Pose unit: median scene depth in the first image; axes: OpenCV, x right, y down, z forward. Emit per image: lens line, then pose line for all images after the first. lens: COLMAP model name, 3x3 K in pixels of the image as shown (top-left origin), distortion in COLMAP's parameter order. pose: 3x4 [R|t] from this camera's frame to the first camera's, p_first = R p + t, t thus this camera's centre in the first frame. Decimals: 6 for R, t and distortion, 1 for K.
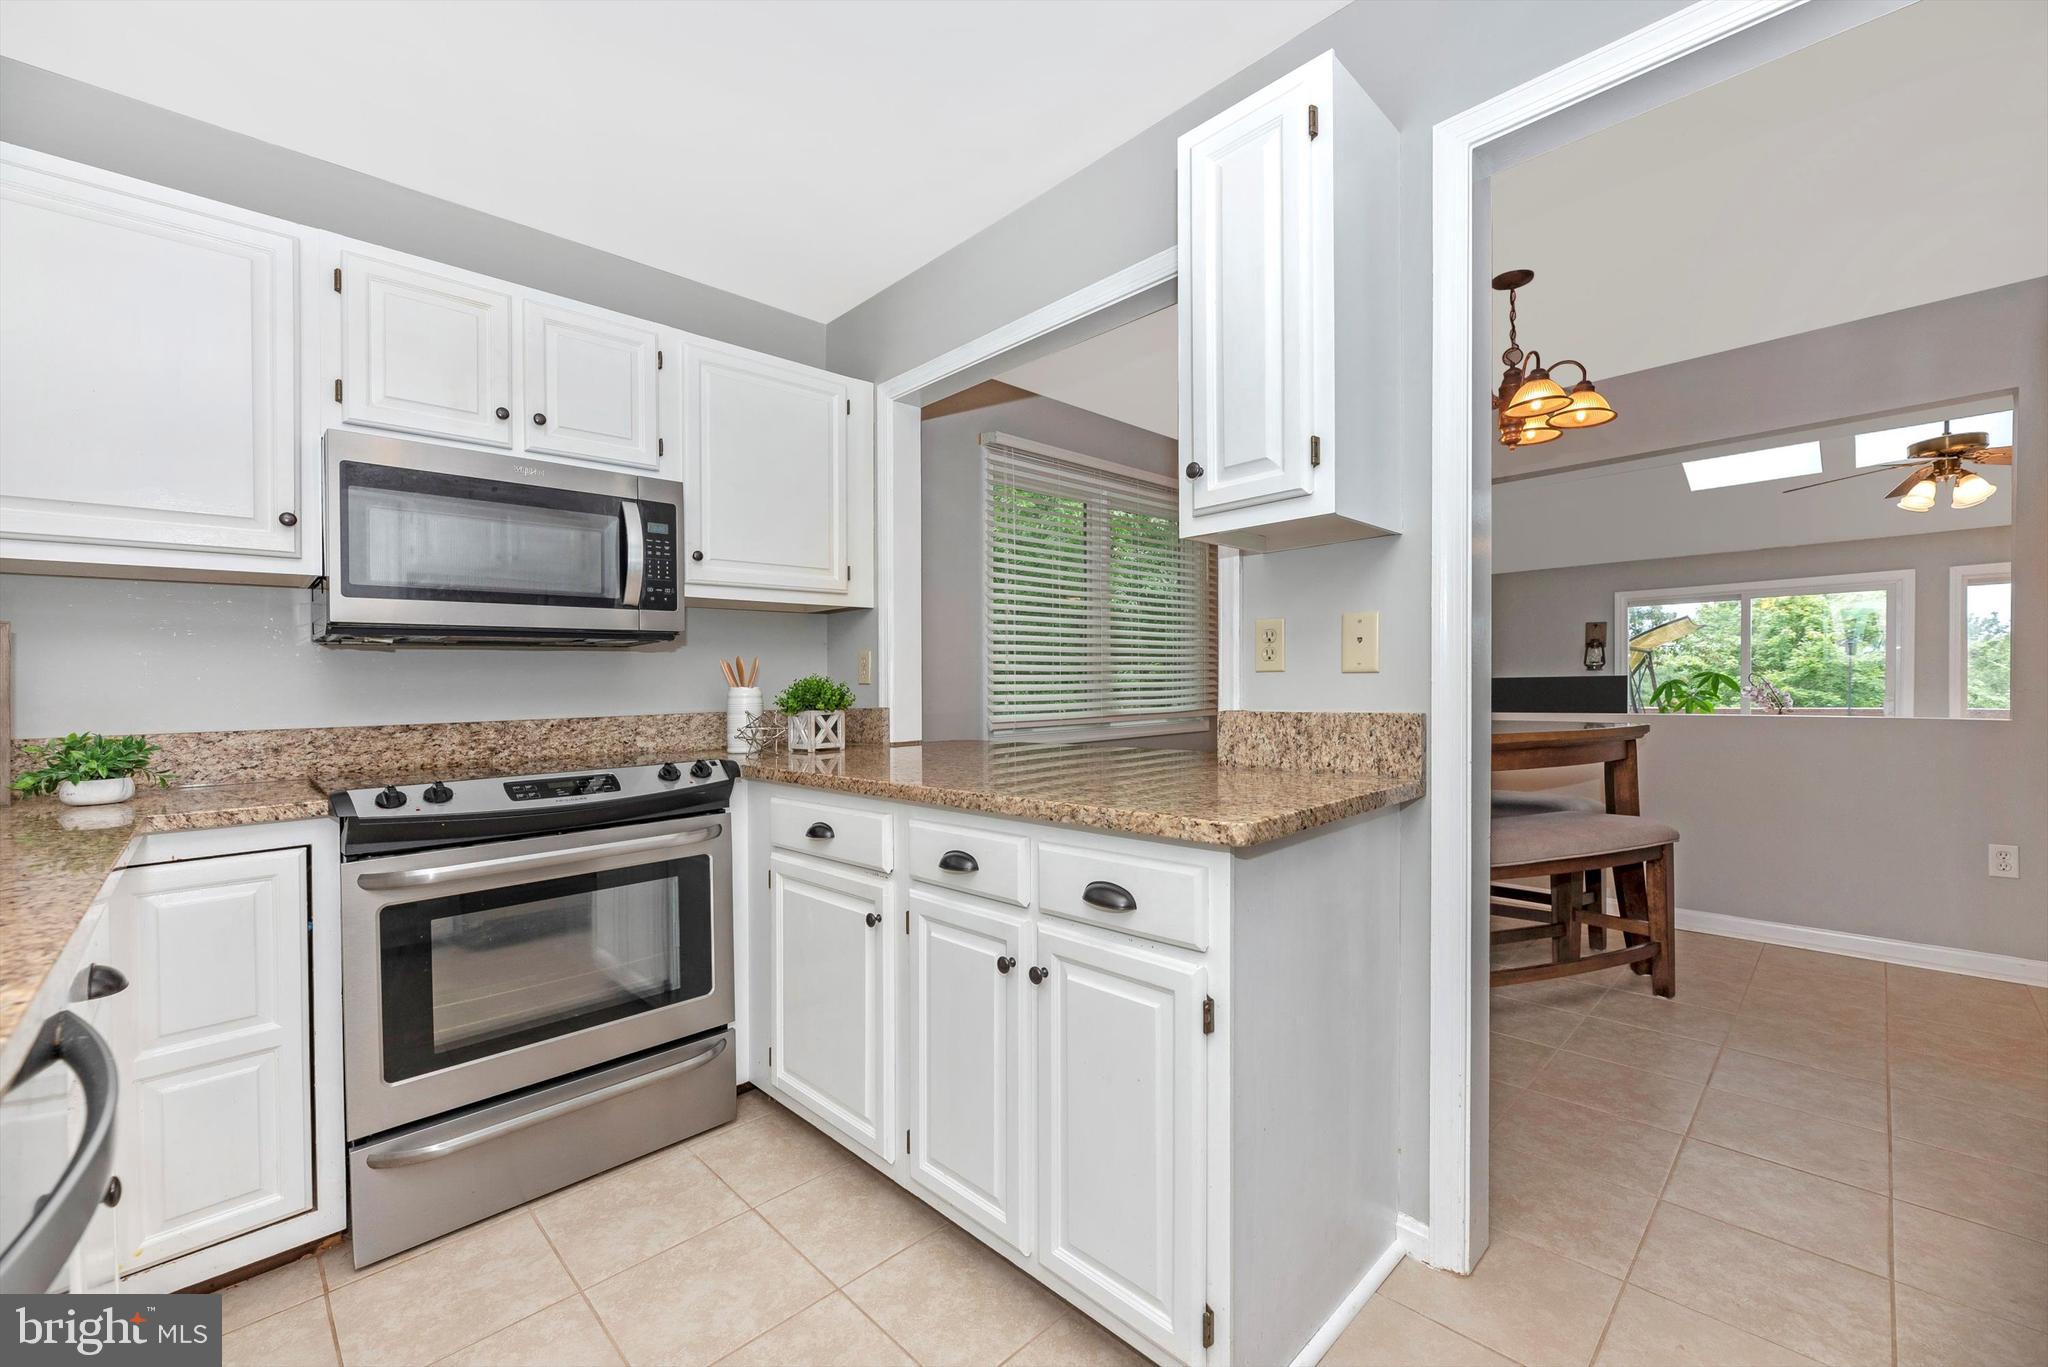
lens RADIAL K [[840.8, 0, 1024.0], [0, 840.8, 683.5], [0, 0, 1]] dist [-0.027025, 0.000058]
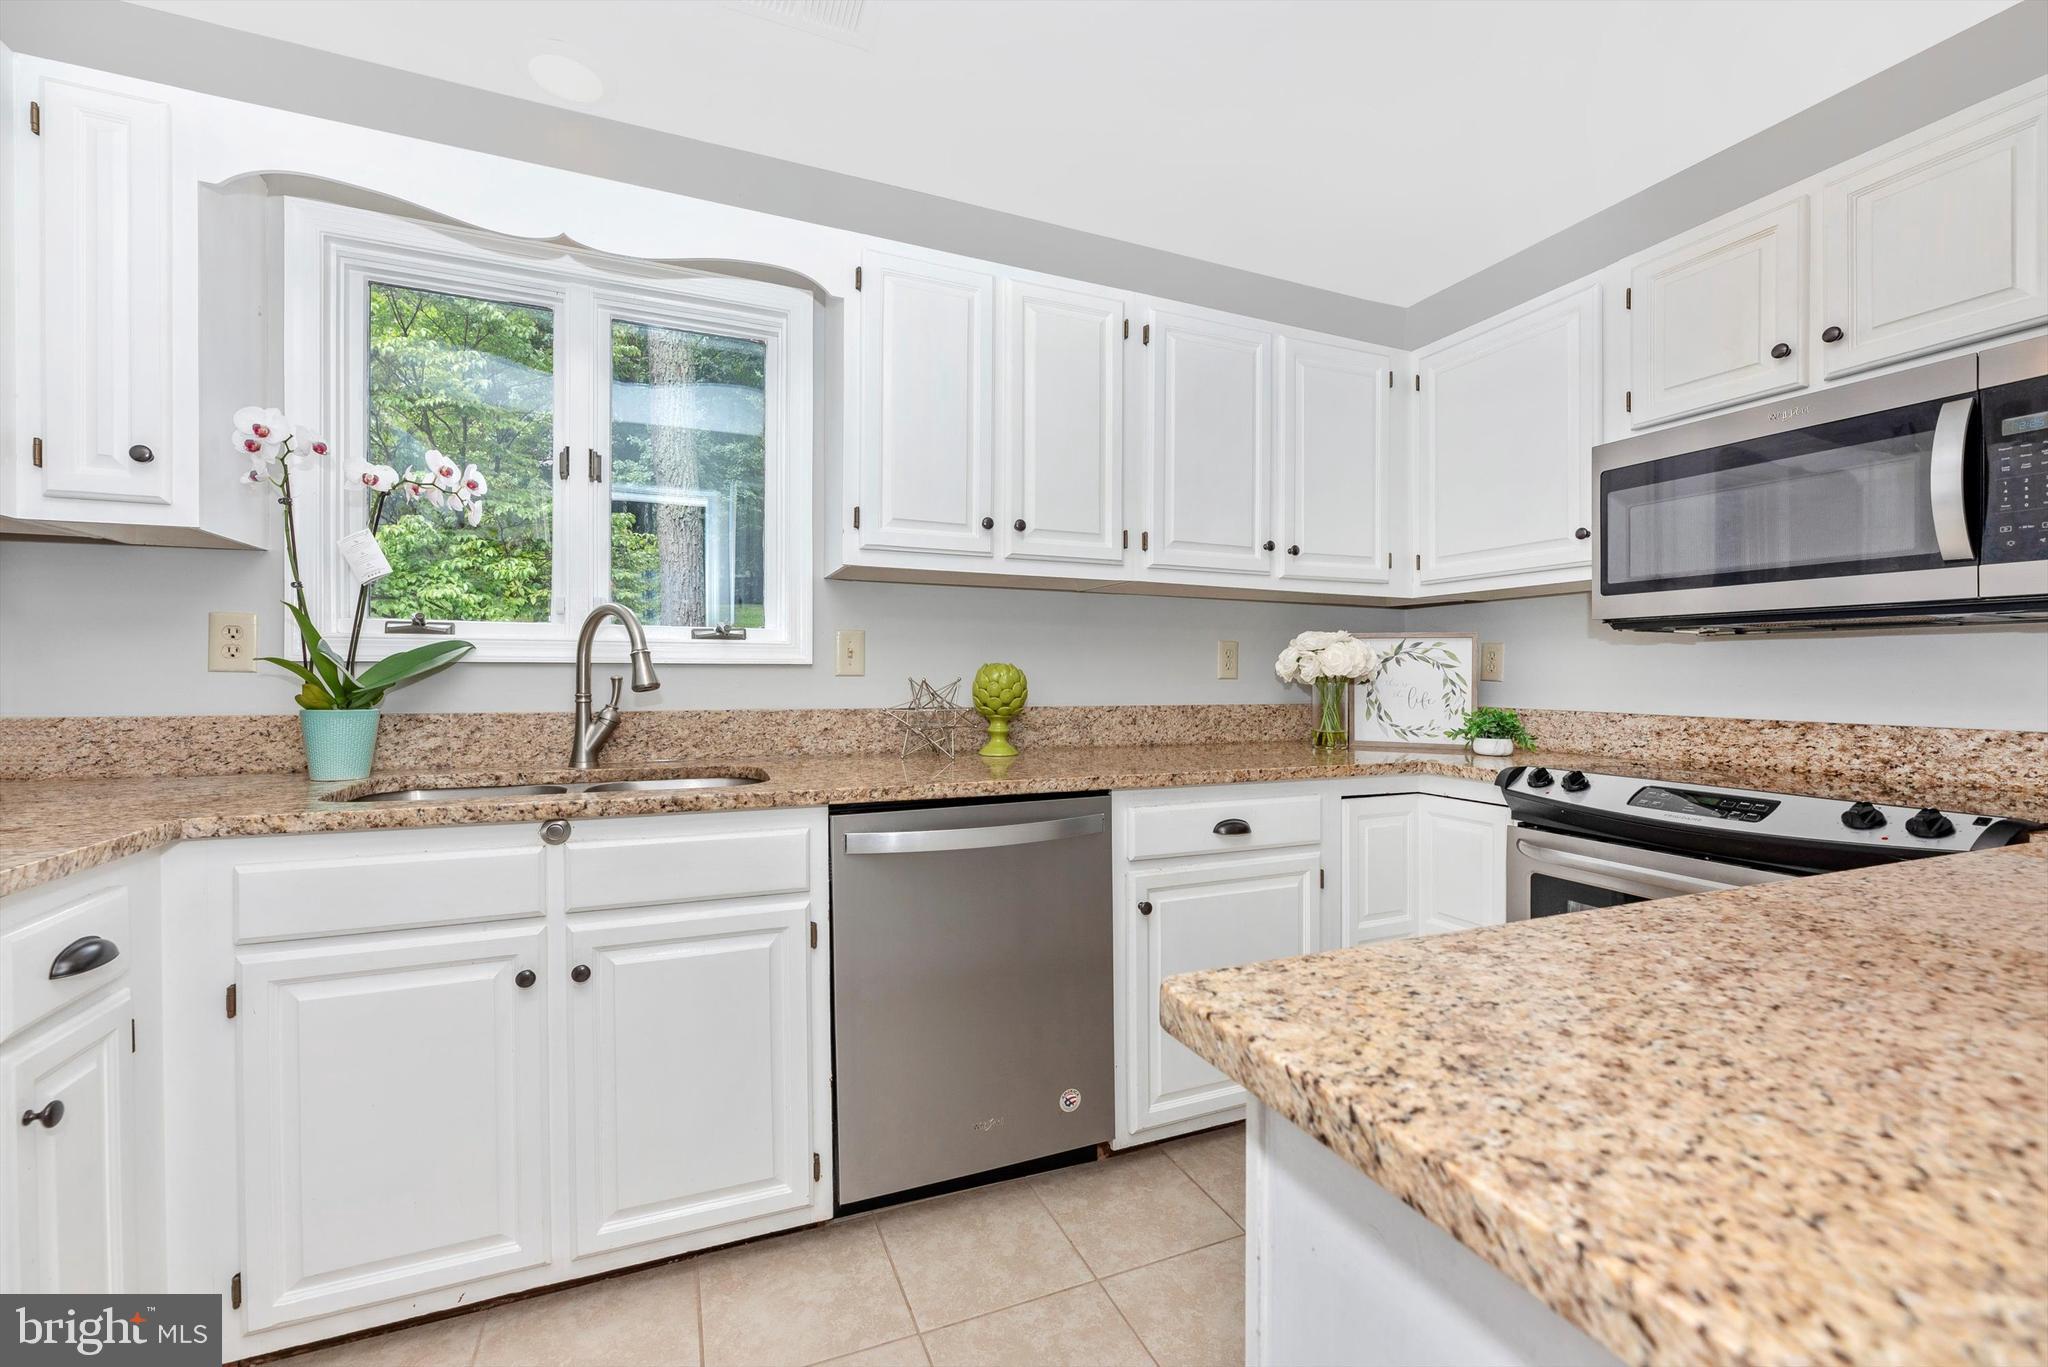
lens RADIAL K [[819.4, 0, 1024.0], [0, 819.4, 683.5], [0, 0, 1]] dist [0.010050, 0.000088]
pose [[-0.366596, 0.027285, -0.929980, 0.416038], [-0.000374, 0.999565, 0.029474, -0.017816], [0.930380, 0.011153, -0.366426, 0.594811]]
